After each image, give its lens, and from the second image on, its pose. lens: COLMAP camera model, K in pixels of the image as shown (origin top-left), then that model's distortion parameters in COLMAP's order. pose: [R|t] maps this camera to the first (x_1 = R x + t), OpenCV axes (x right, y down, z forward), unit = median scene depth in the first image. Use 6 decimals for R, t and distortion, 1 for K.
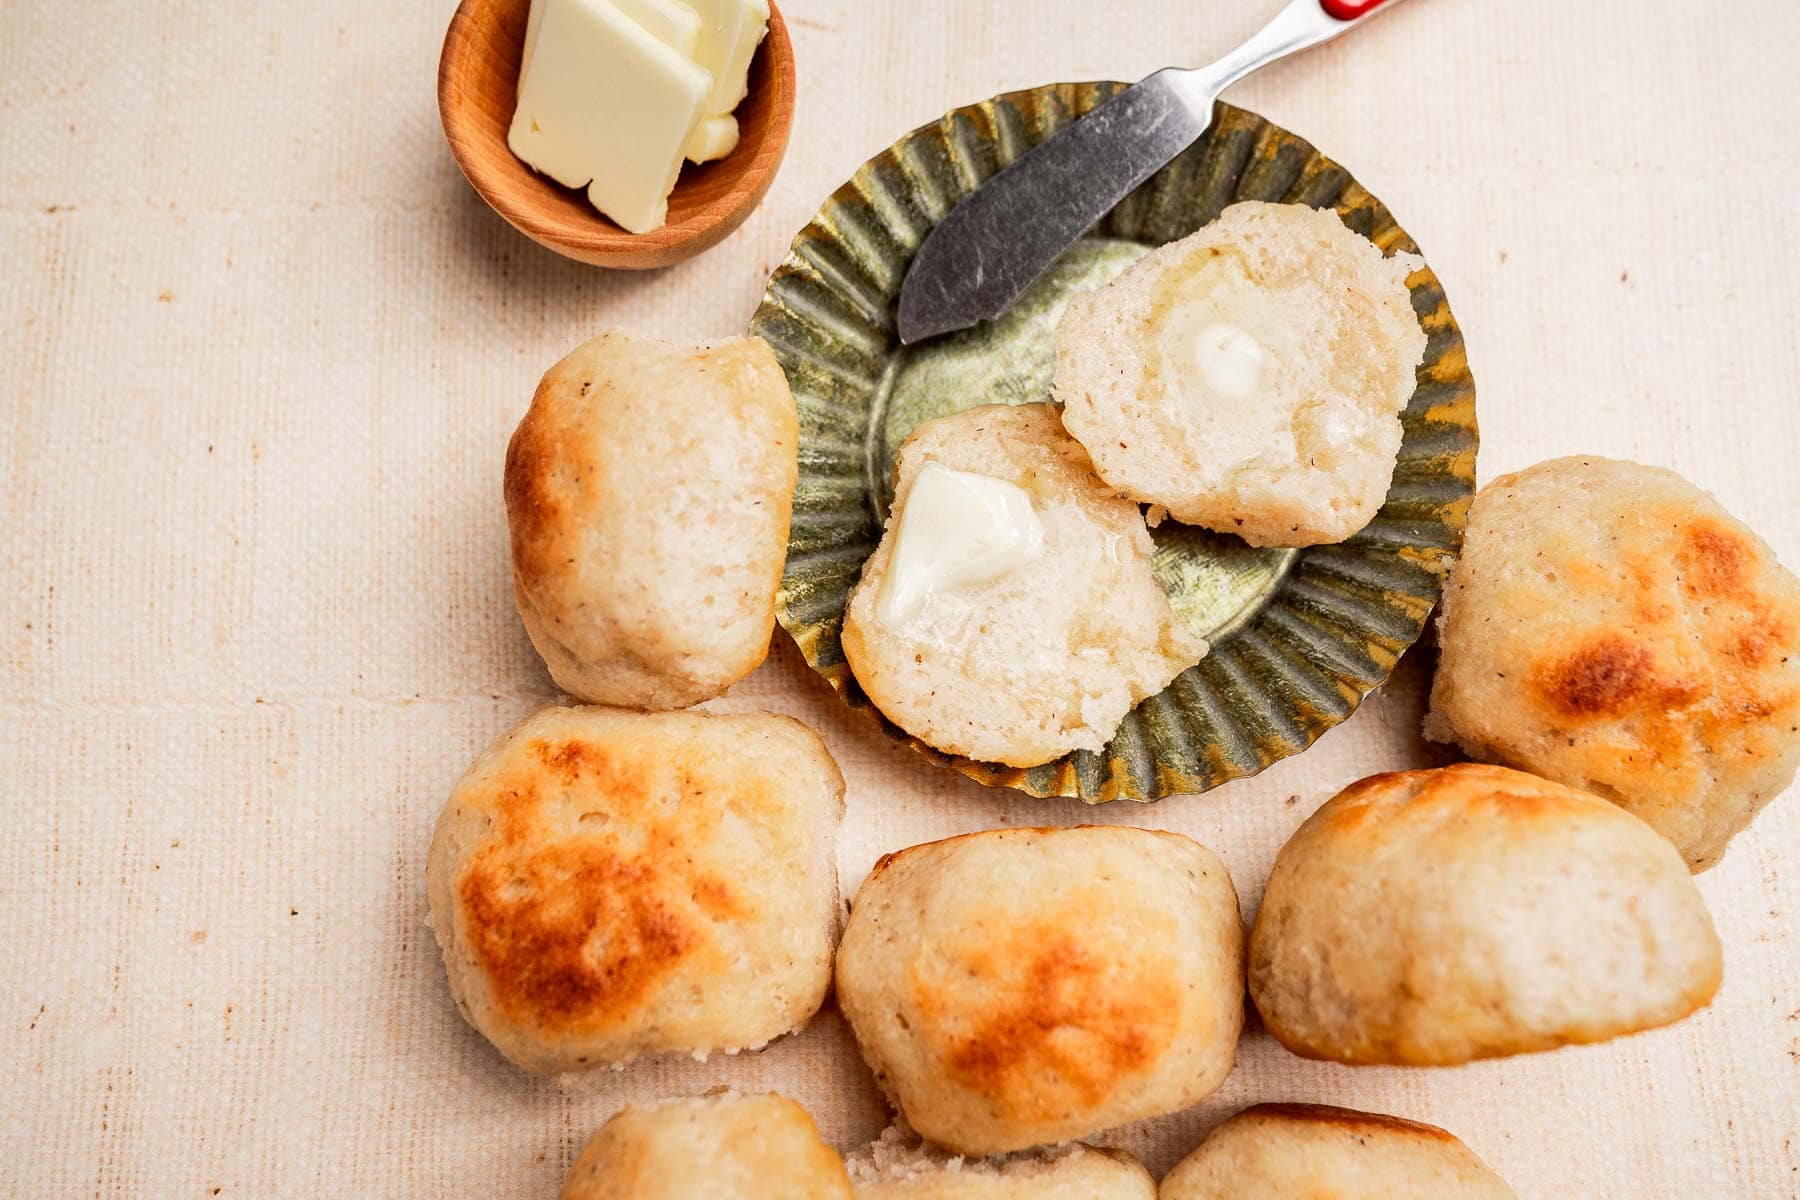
lens RADIAL K [[1785.0, 0, 900.0], [0, 1785.0, 600.0], [0, 0, 1]] dist [0.115700, -0.003811]
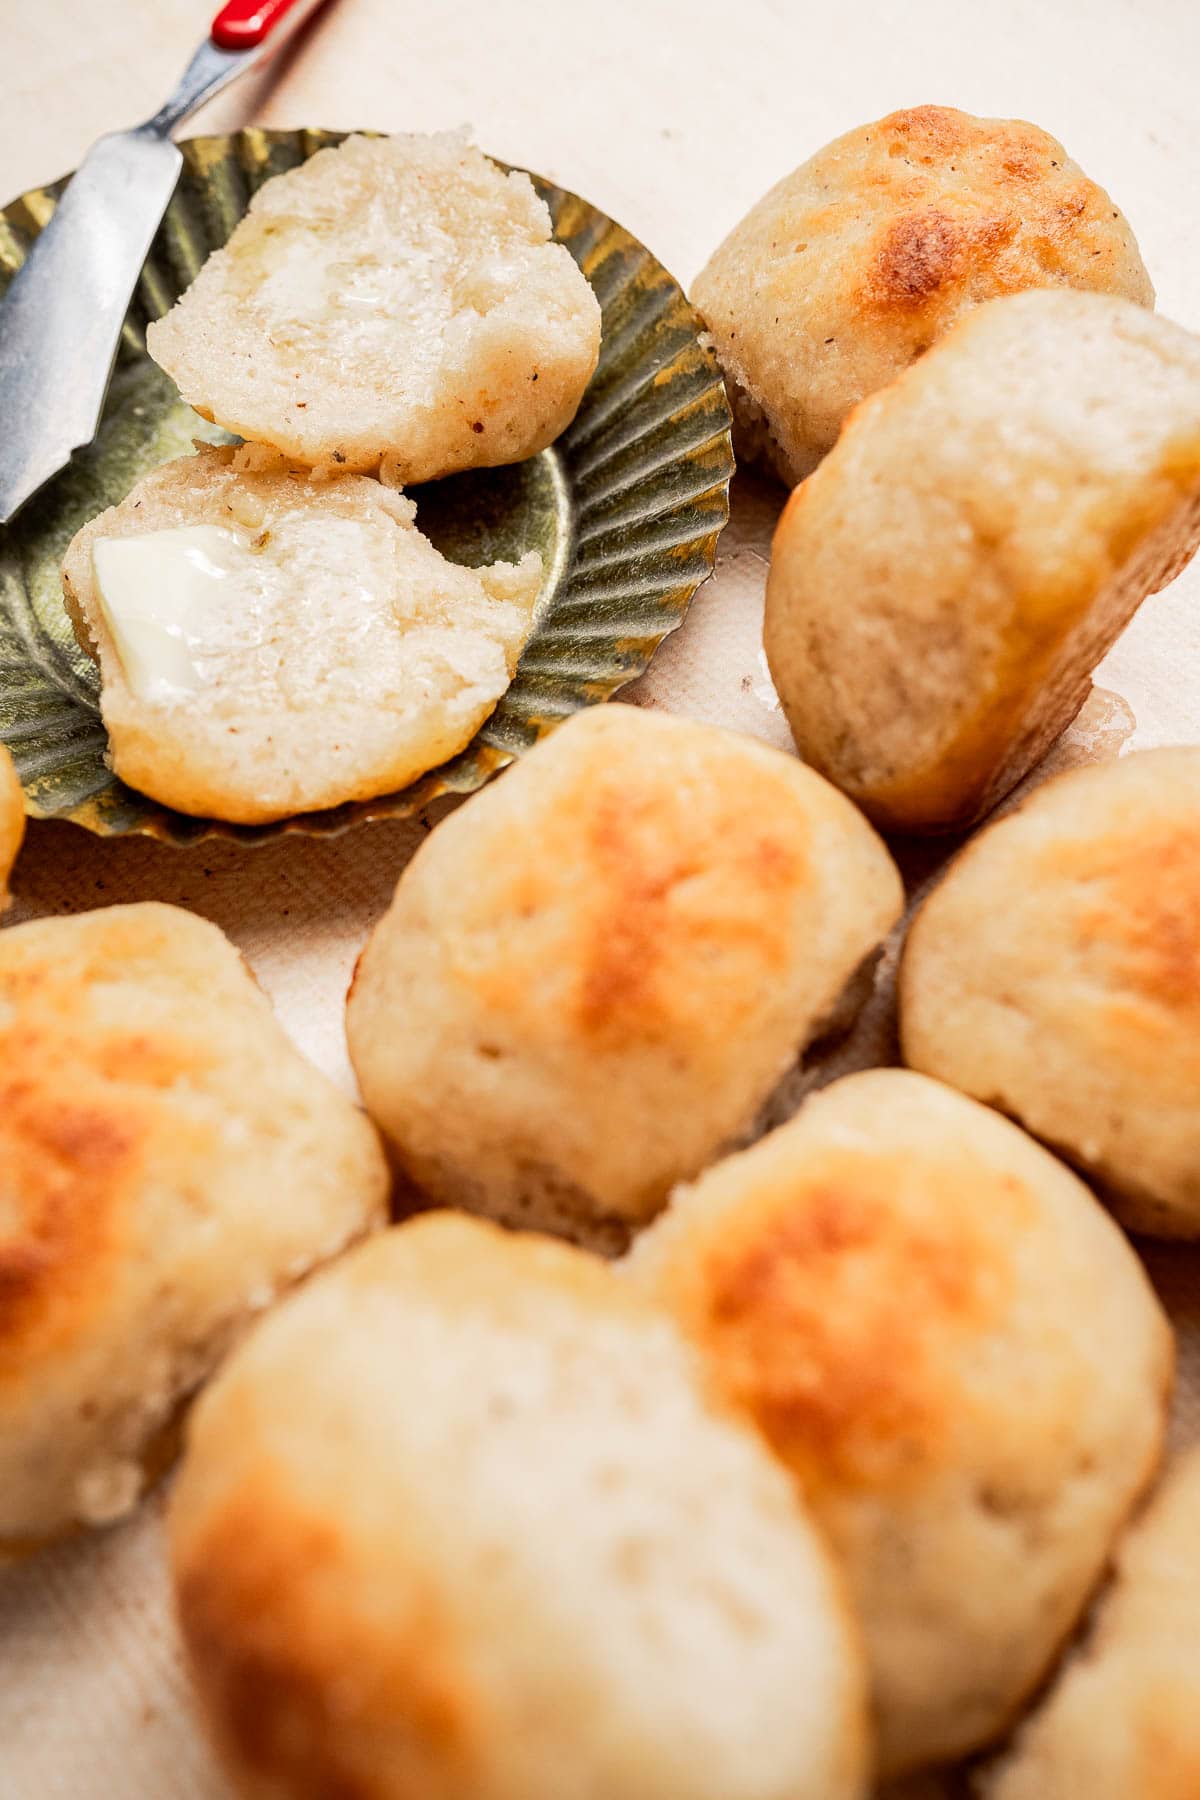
lens RADIAL K [[1785.0, 0, 600.0], [0, 1785.0, 900.0], [0, 0, 1]] dist [0.115700, -0.003811]
pose [[0.790664, -0.512094, 0.335573, -0.156788], [0.604225, 0.741103, -0.292707, 0.405273], [-0.098800, 0.434195, 0.895384, 0.380320]]
